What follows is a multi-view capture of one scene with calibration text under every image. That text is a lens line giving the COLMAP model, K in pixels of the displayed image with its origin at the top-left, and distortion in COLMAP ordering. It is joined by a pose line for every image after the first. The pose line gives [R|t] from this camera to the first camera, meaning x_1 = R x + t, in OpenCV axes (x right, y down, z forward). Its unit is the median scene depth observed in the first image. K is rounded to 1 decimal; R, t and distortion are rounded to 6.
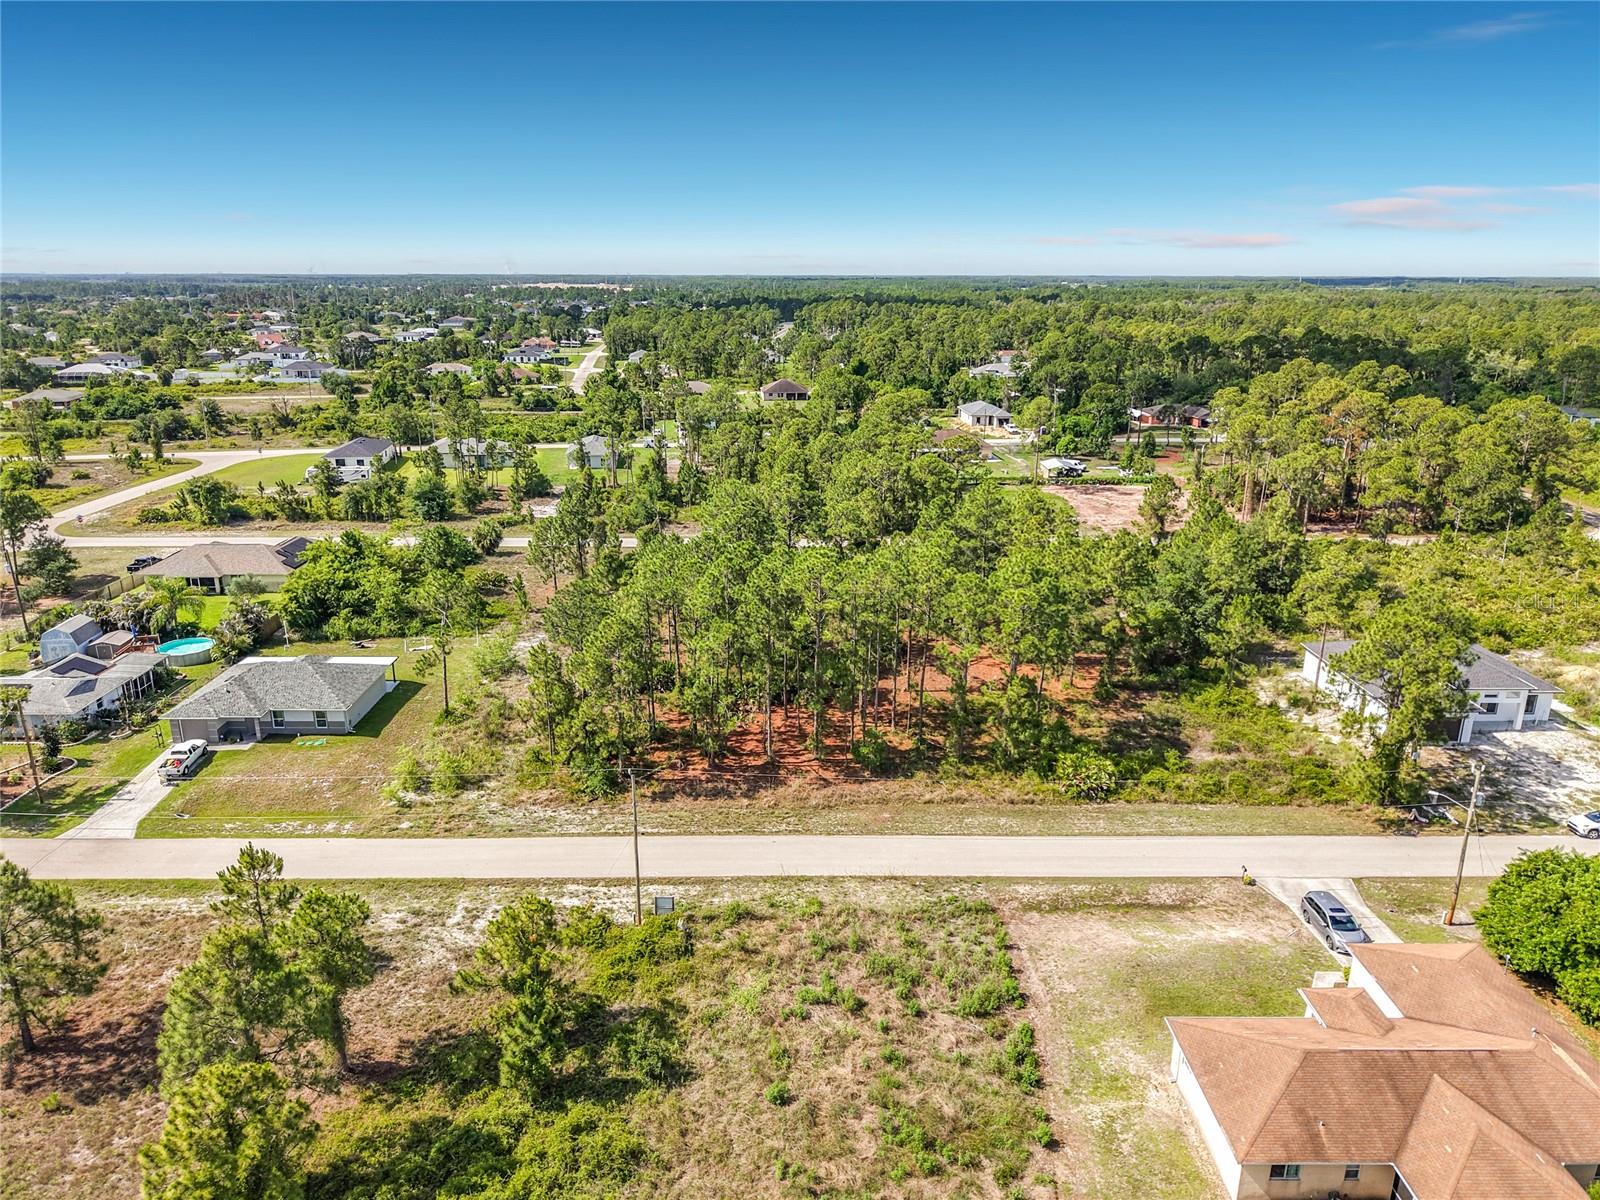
lens RADIAL K [[1090.5, 0, 796.0], [0, 1090.5, 596.5], [0, 0, 1]] dist [0.005288, 0.002689]
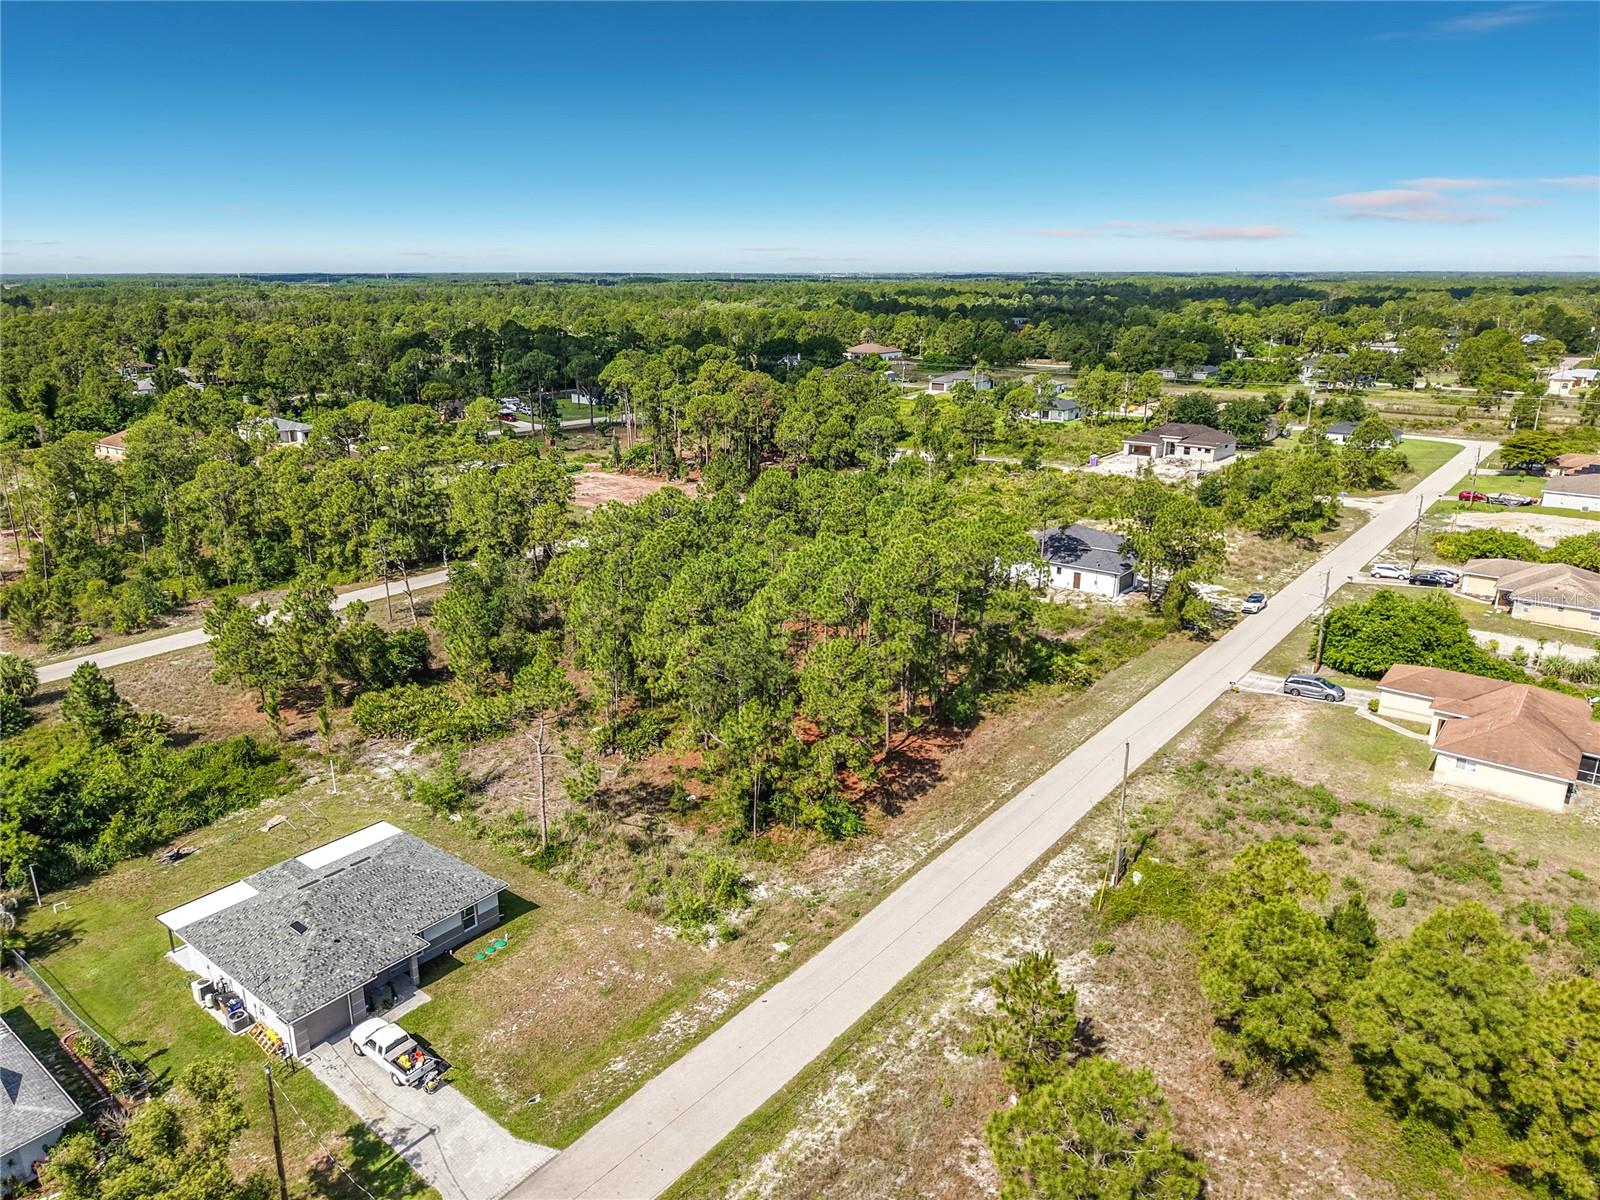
lens RADIAL K [[1089.3, 0, 792.2], [0, 1089.3, 600.8], [0, 0, 1]] dist [0.003646, -0.000089]
pose [[0.625743, -0.229066, 0.745637, -0.899462], [0.226064, 0.968140, 0.107706, -0.127785], [-0.746553, 0.101165, 0.657590, 0.428164]]
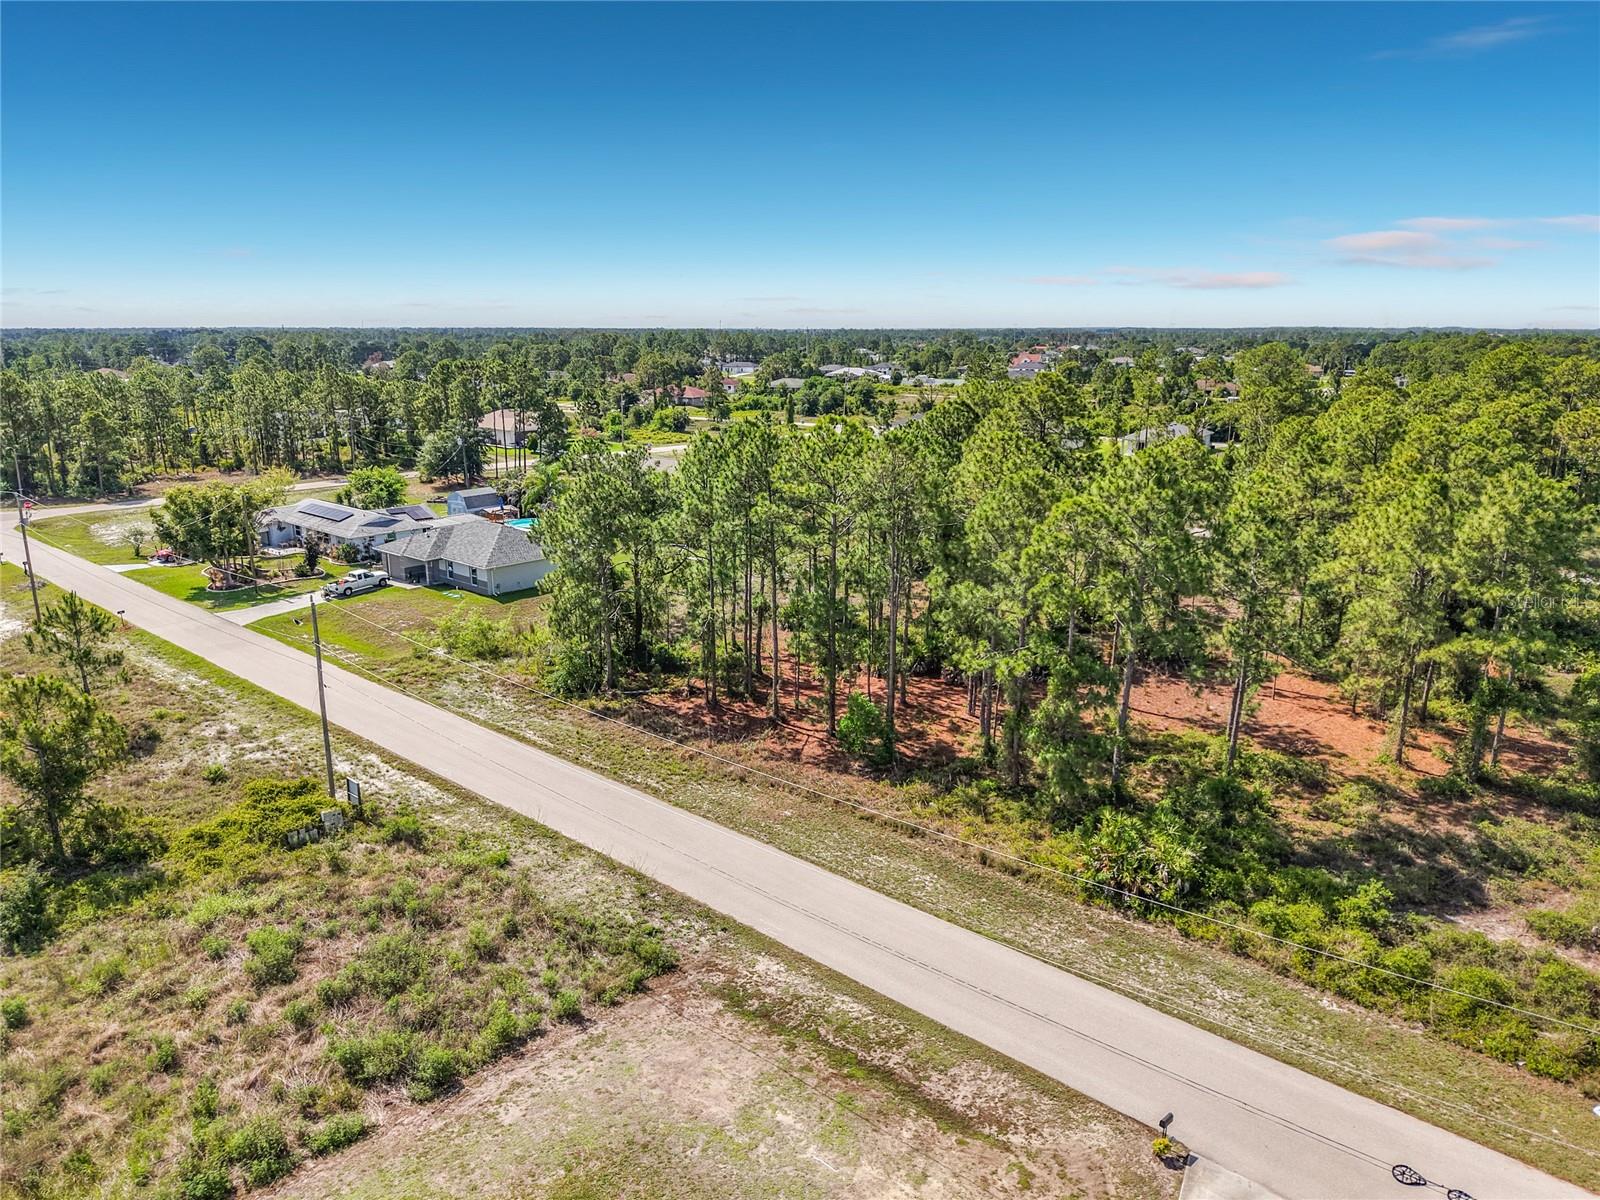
lens RADIAL K [[1097.7, 0, 796.7], [0, 1097.7, 604.1], [0, 0, 1]] dist [-0.008903, -0.002236]
pose [[0.742740, 0.163829, -0.649228, 0.491903], [-0.191813, 0.981029, 0.028115, 0.061883], [0.641518, 0.103648, 0.760074, 0.507739]]
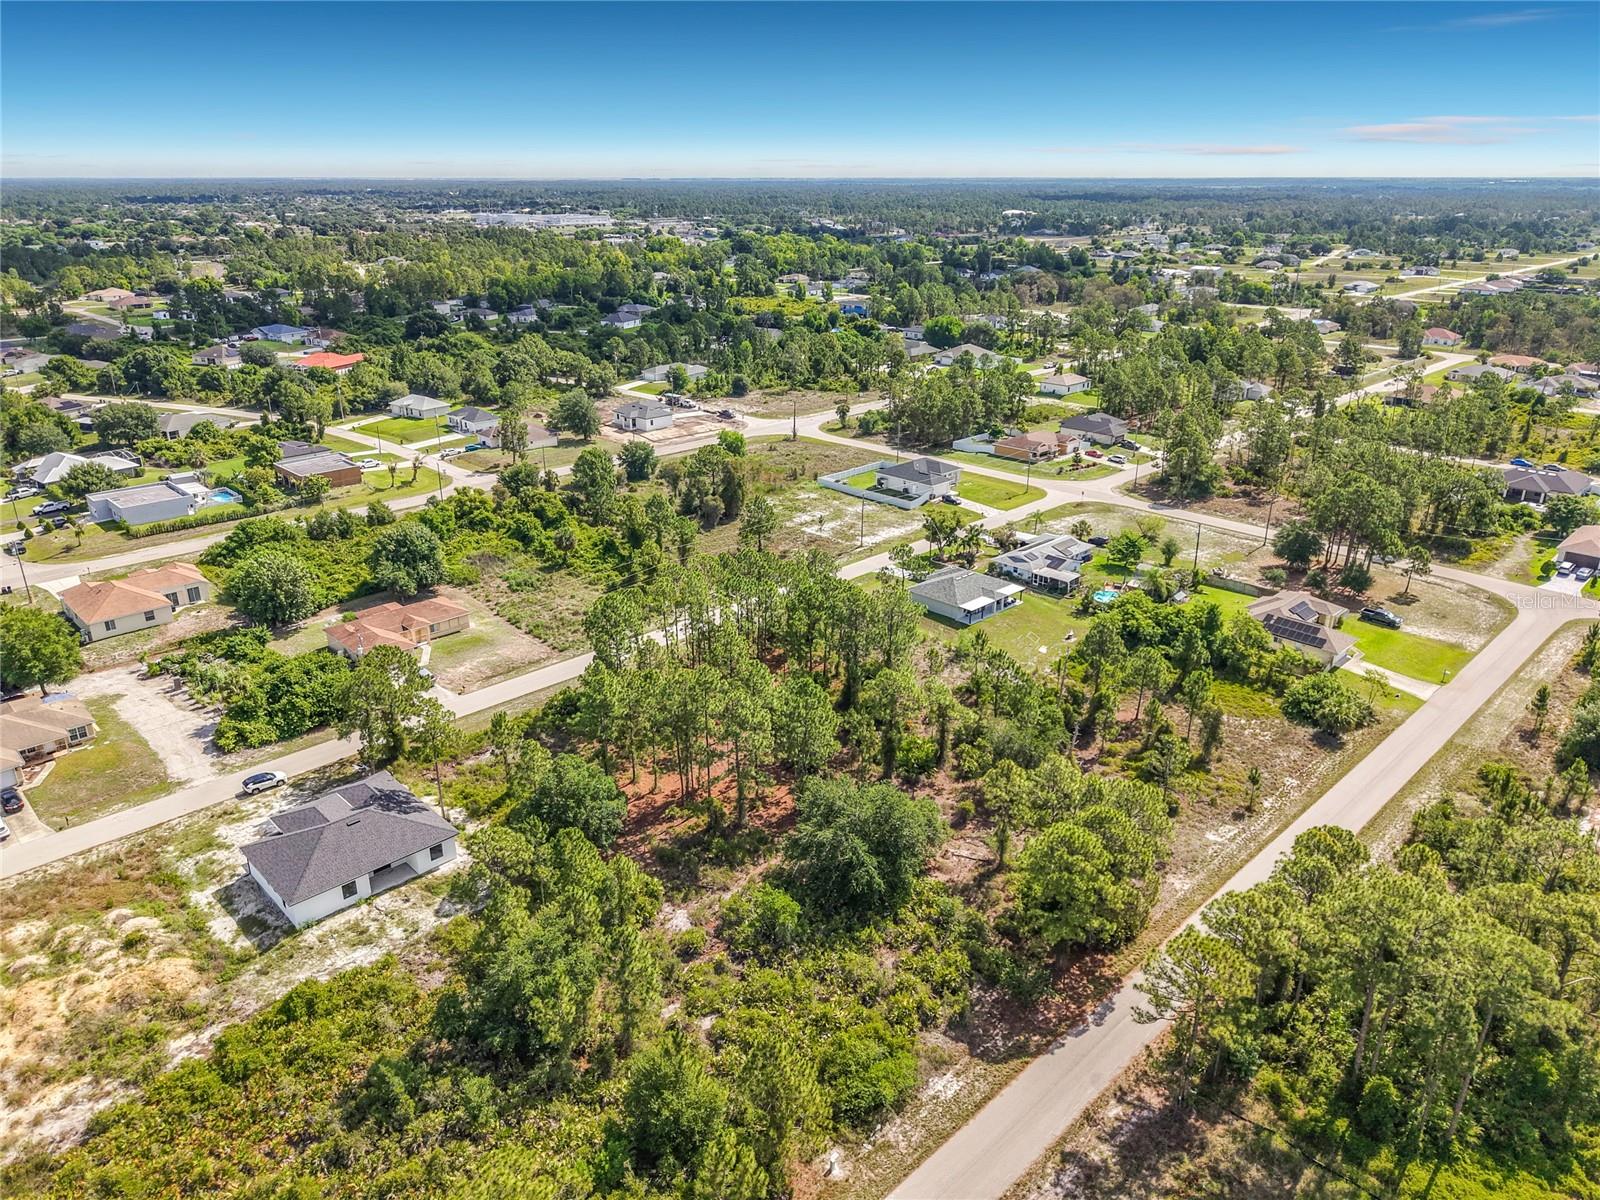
lens RADIAL K [[1078.2, 0, 796.5], [0, 1078.2, 594.5], [0, 0, 1]] dist [0.023306, -0.004948]
pose [[-0.717090, 0.247772, -0.651453, 1.123623], [-0.201947, 0.820722, 0.534446, -1.002364], [0.667083, 0.514805, -0.538494, 2.186780]]
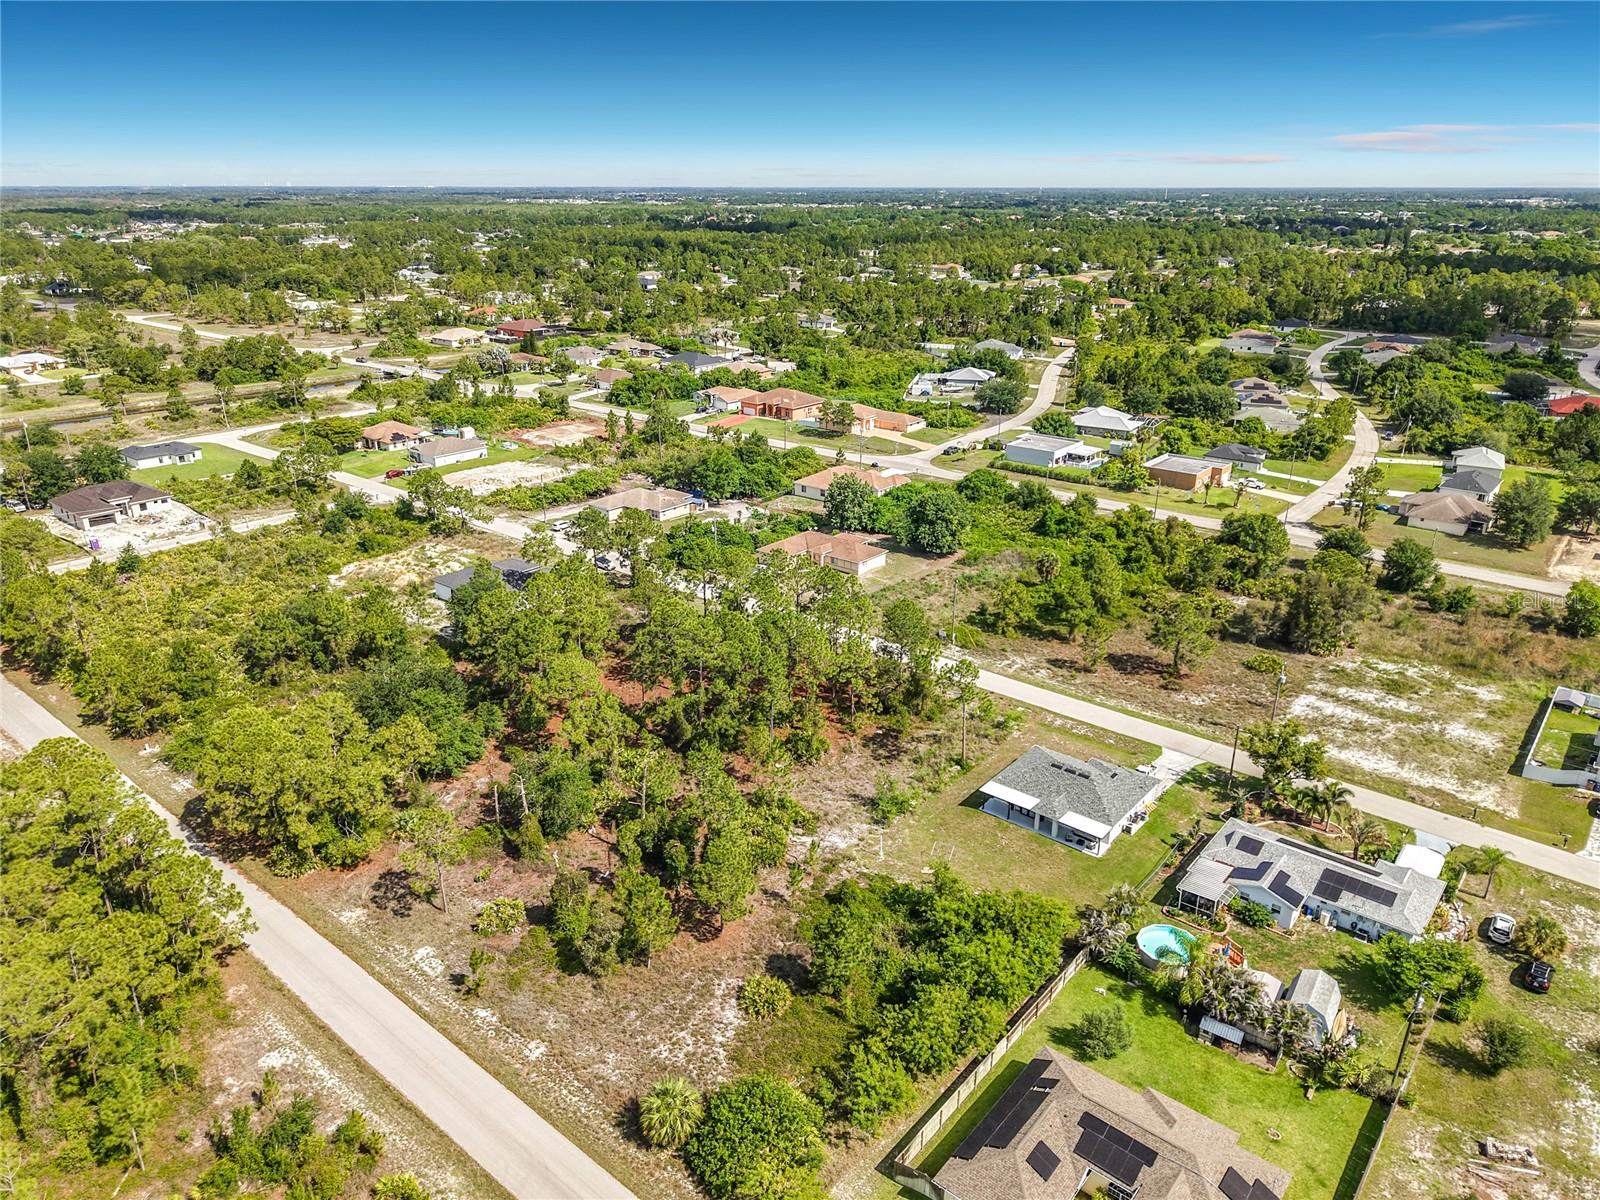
lens RADIAL K [[1093.9, 0, 793.6], [0, 1093.9, 566.2], [0, 0, 1]] dist [0.052864, -0.065858]
pose [[-0.763876, -0.214961, 0.608511, -1.134988], [0.181547, 0.833244, 0.522249, -1.023166], [-0.619301, 0.509407, -0.597470, 2.210524]]
